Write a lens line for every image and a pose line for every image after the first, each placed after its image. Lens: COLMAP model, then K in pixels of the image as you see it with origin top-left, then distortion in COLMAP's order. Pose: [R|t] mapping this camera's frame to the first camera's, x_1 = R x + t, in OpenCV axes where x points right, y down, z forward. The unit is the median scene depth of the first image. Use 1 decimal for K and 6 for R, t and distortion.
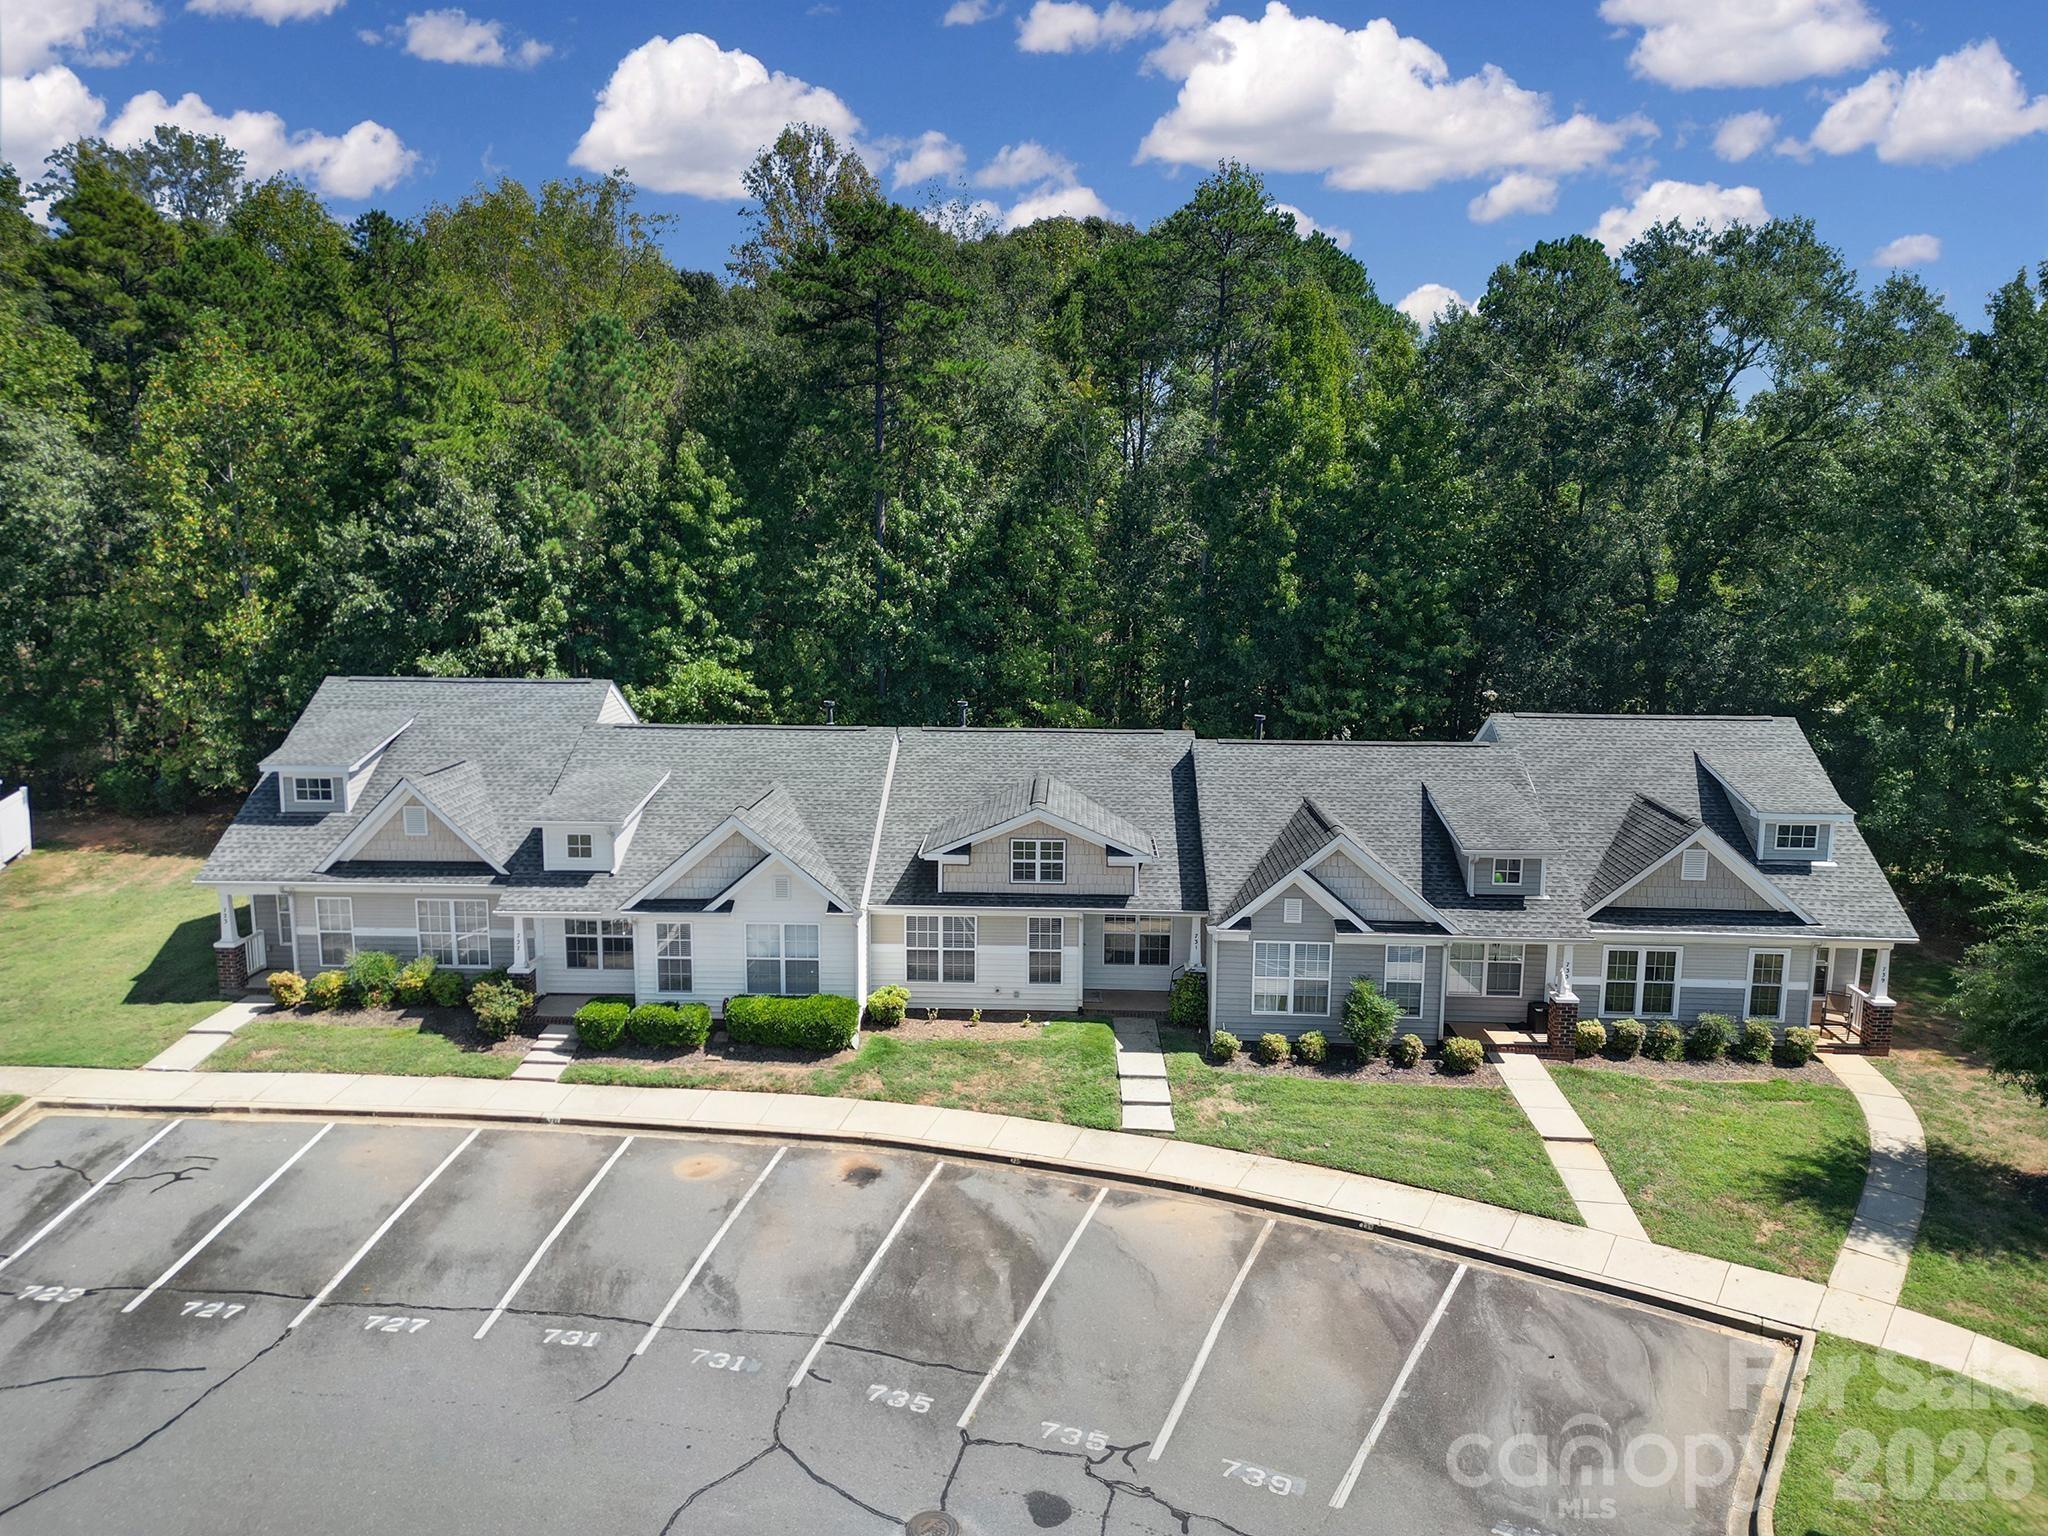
lens RADIAL K [[1442.3, 0, 1003.4], [0, 1442.3, 766.8], [0, 0, 1]] dist [0.061826, -0.058632]
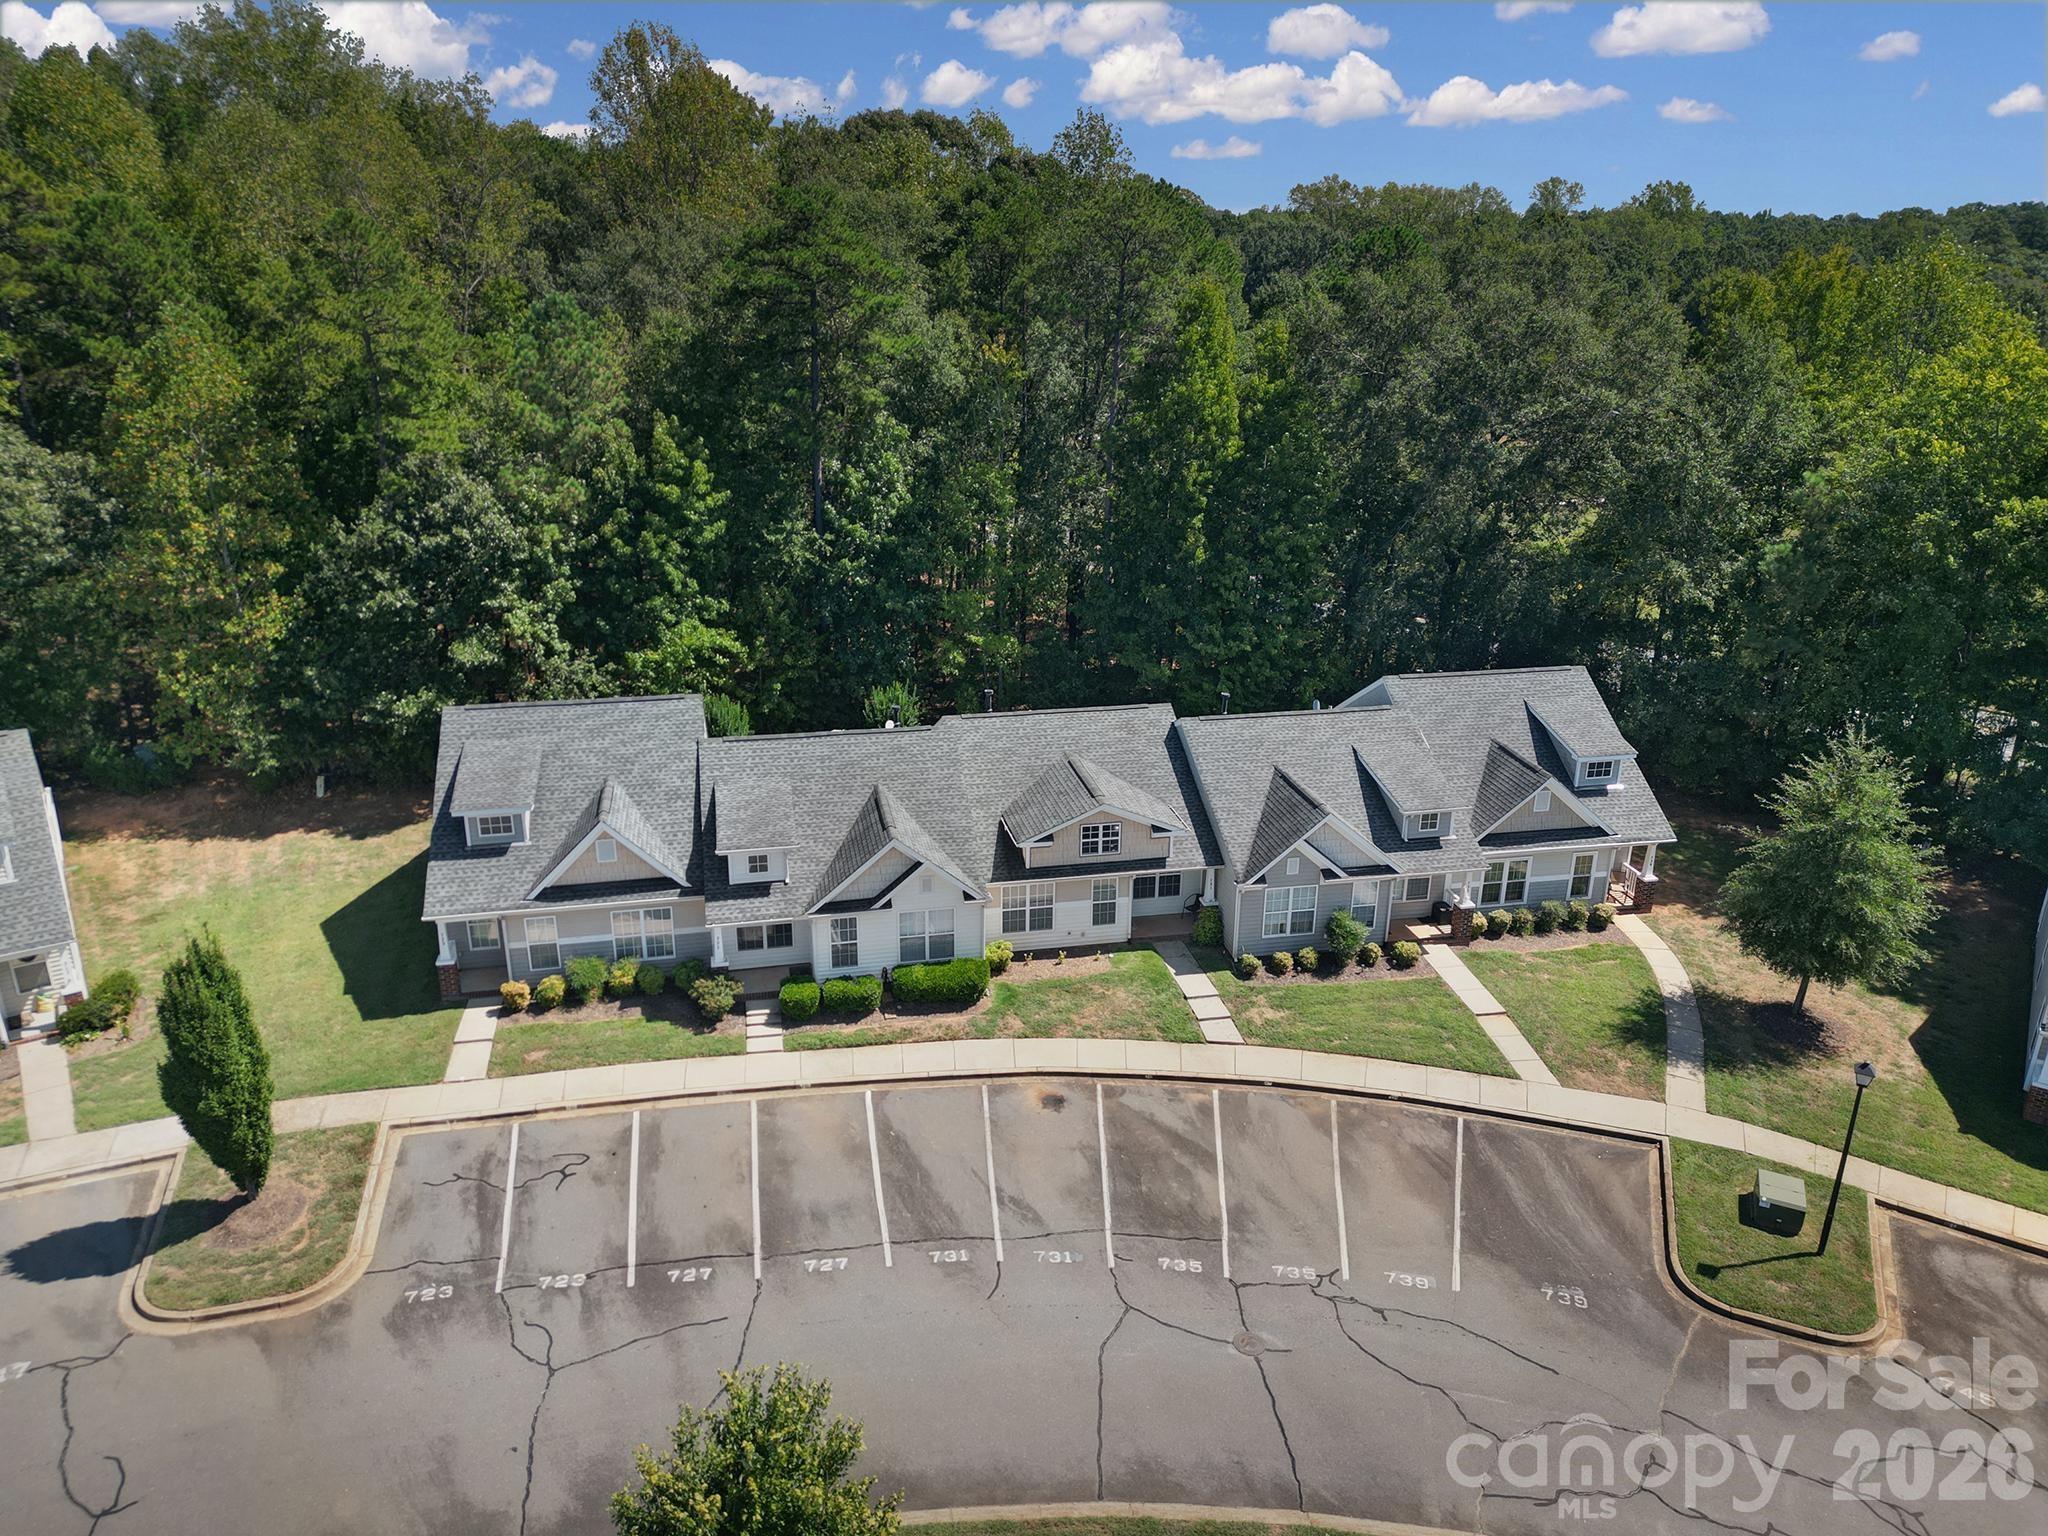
lens RADIAL K [[1442.3, 0, 1003.4], [0, 1442.3, 766.8], [0, 0, 1]] dist [0.061826, -0.058632]
pose [[0.970881, -0.083593, 0.224506, -0.367596], [0.040105, 0.980634, 0.191697, -0.266588], [-0.236183, -0.177112, 0.955431, -0.243674]]
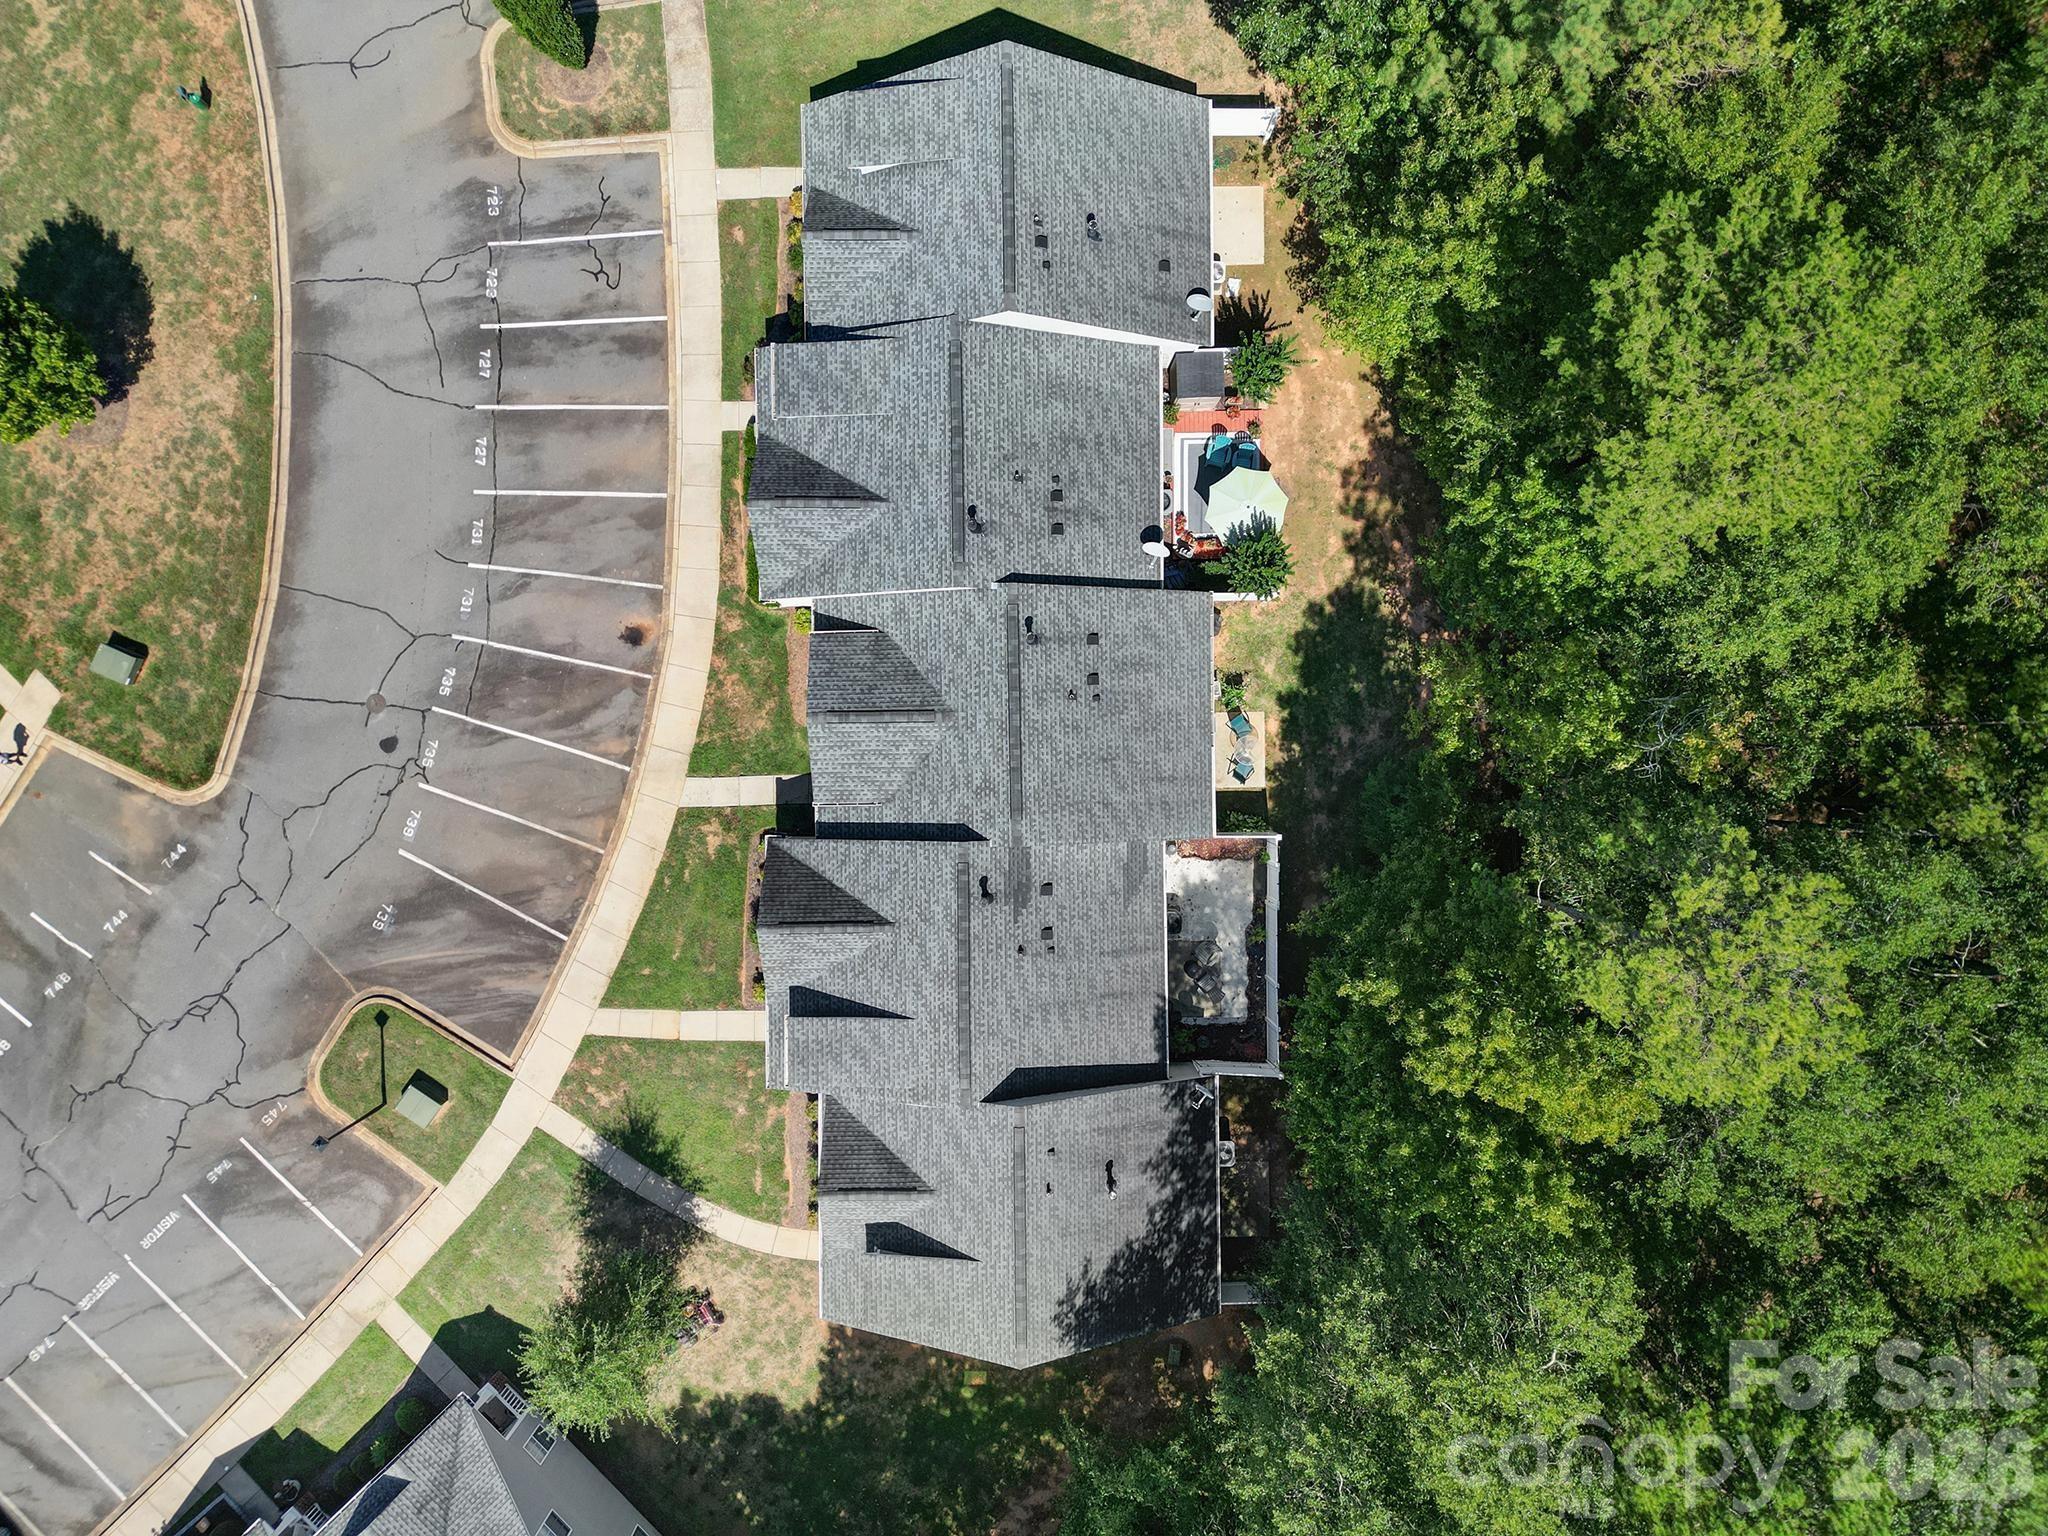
lens RADIAL K [[1442.3, 0, 1003.4], [0, 1442.3, 766.8], [0, 0, 1]] dist [0.061826, -0.058632]
pose [[0.061962, 0.998040, -0.008751, 0.096152], [-0.163224, 0.018783, 0.986410, -1.356113], [0.984641, -0.059691, 0.164068, 0.968964]]
